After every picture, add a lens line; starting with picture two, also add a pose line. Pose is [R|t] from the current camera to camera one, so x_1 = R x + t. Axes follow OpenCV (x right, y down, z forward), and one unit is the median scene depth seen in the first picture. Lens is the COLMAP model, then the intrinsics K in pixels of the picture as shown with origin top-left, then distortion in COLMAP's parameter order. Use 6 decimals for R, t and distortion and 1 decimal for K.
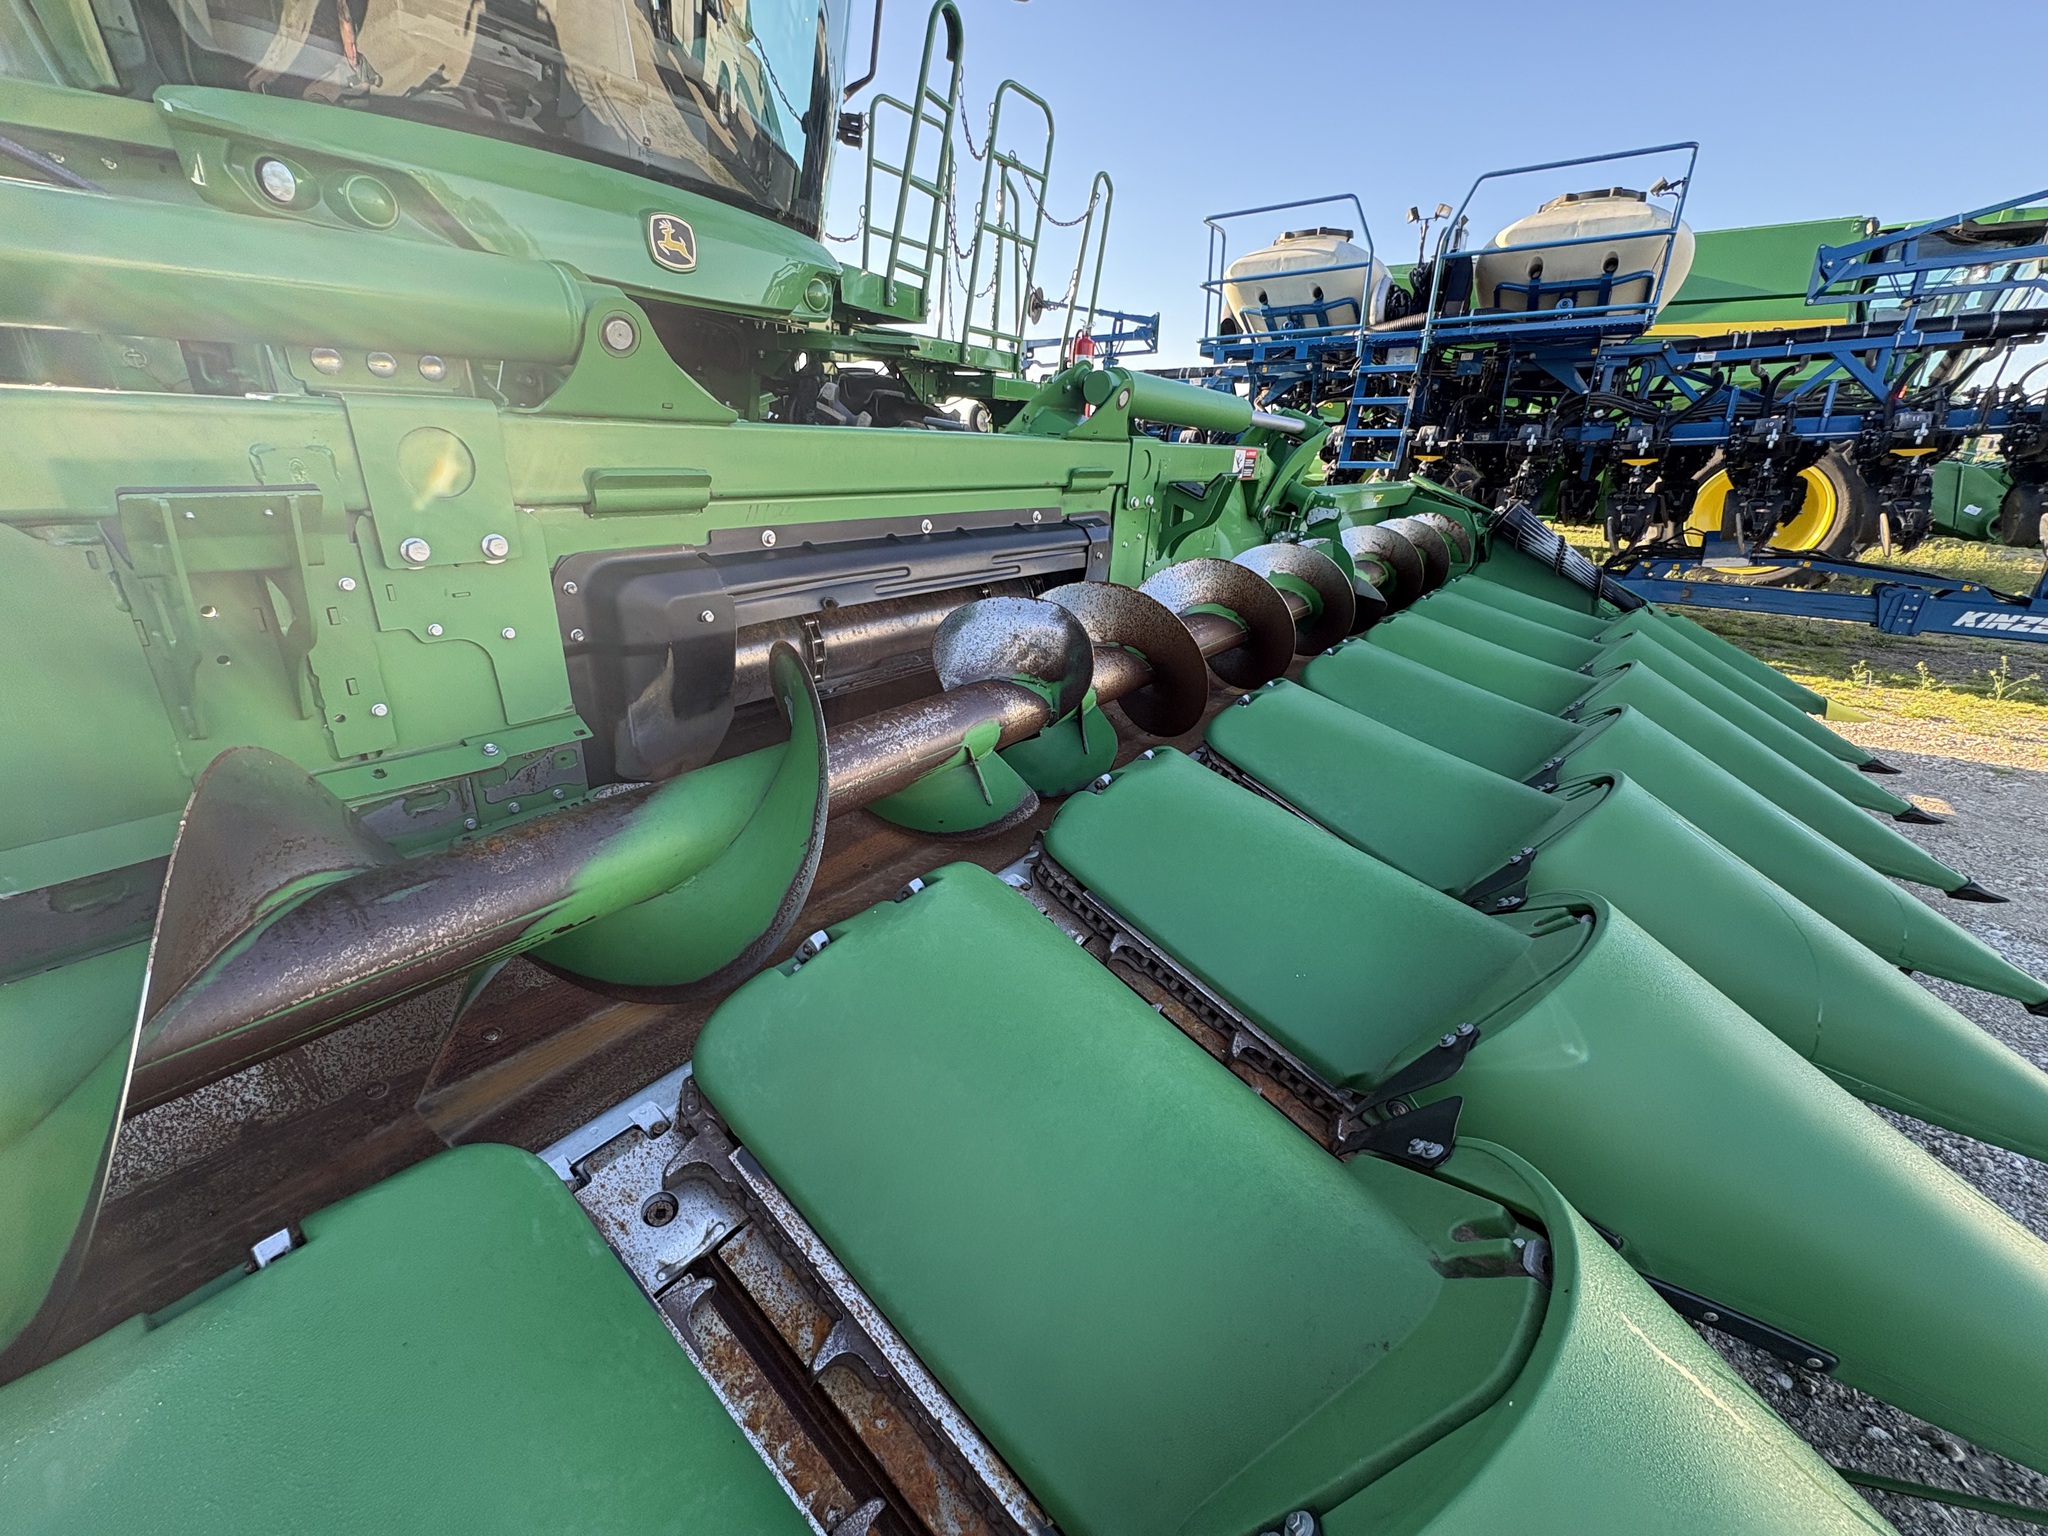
lens RADIAL K [[816.1, 0, 1036.0], [0, 816.1, 766.4], [0, 0, 1]] dist [0.005569, -0.001843]
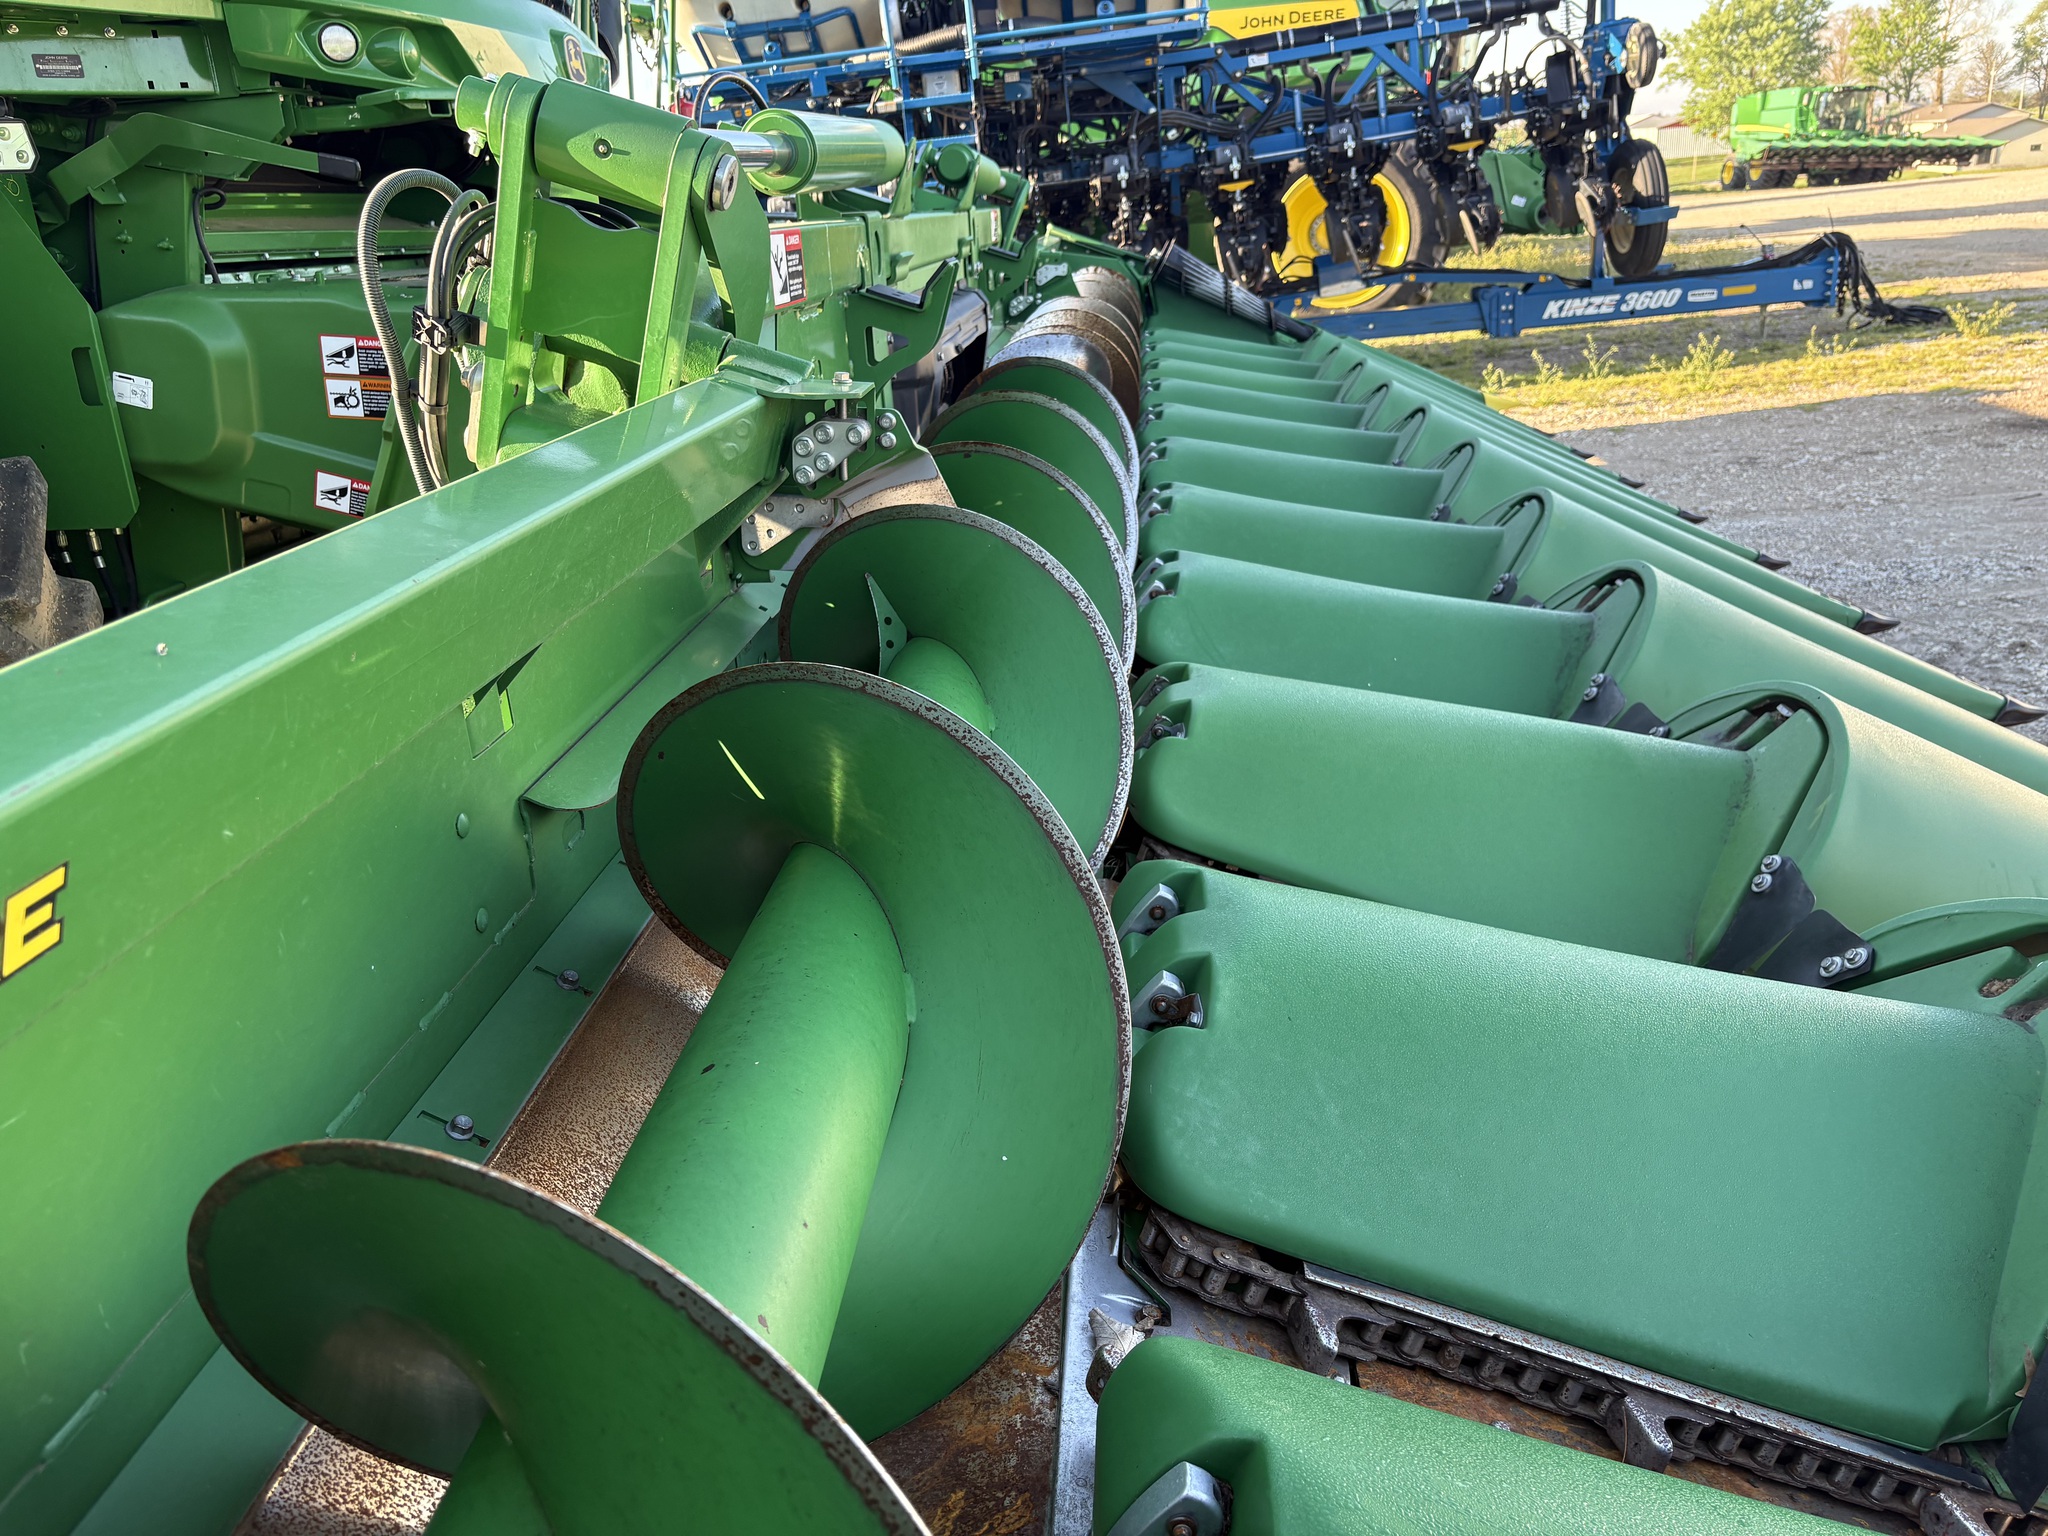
lens RADIAL K [[1562.7, 0, 1037.5], [0, 1562.7, 778.7], [0, 0, 1]] dist [0.047618, -0.048629]
pose [[0.840763, -0.276794, 0.465299, -0.374791], [0.294281, 0.955026, 0.036375, 0.099009], [-0.454441, 0.106346, 0.884406, -0.294472]]
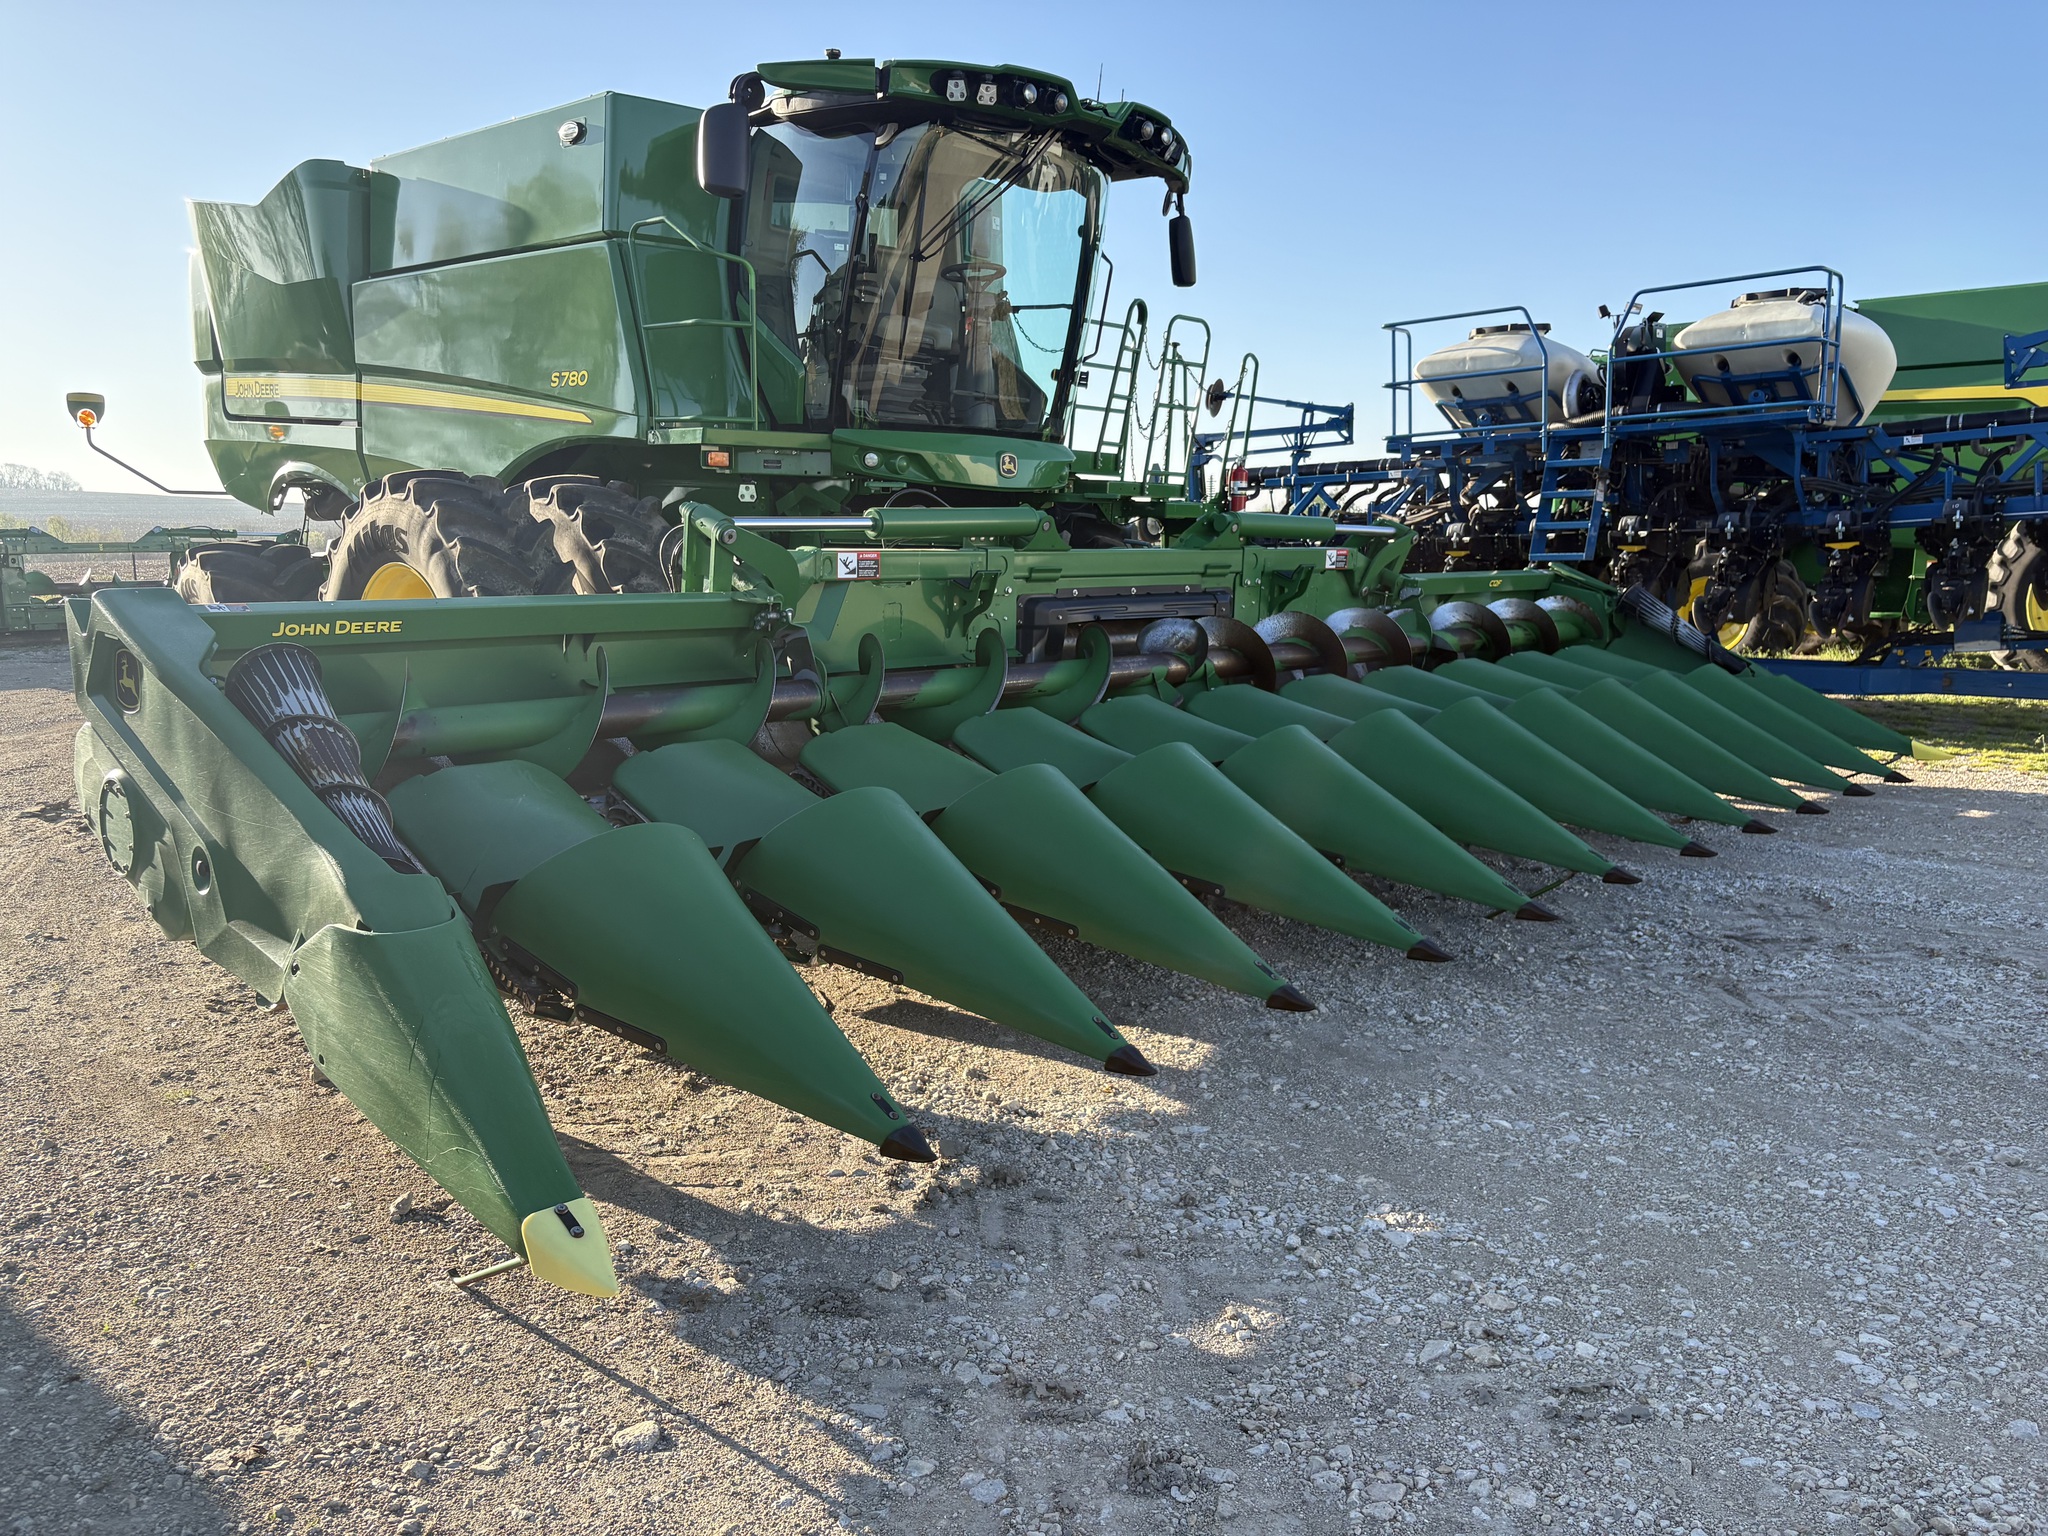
lens RADIAL K [[1562.7, 0, 1011.4], [0, 1562.7, 775.6], [0, 0, 1]] dist [0.047618, -0.048629]
pose [[0.988894, -0.007628, -0.148428, 0.046451], [-0.026060, 0.974310, -0.223696, 0.332302], [0.146321, 0.225080, 0.963291, -0.869614]]
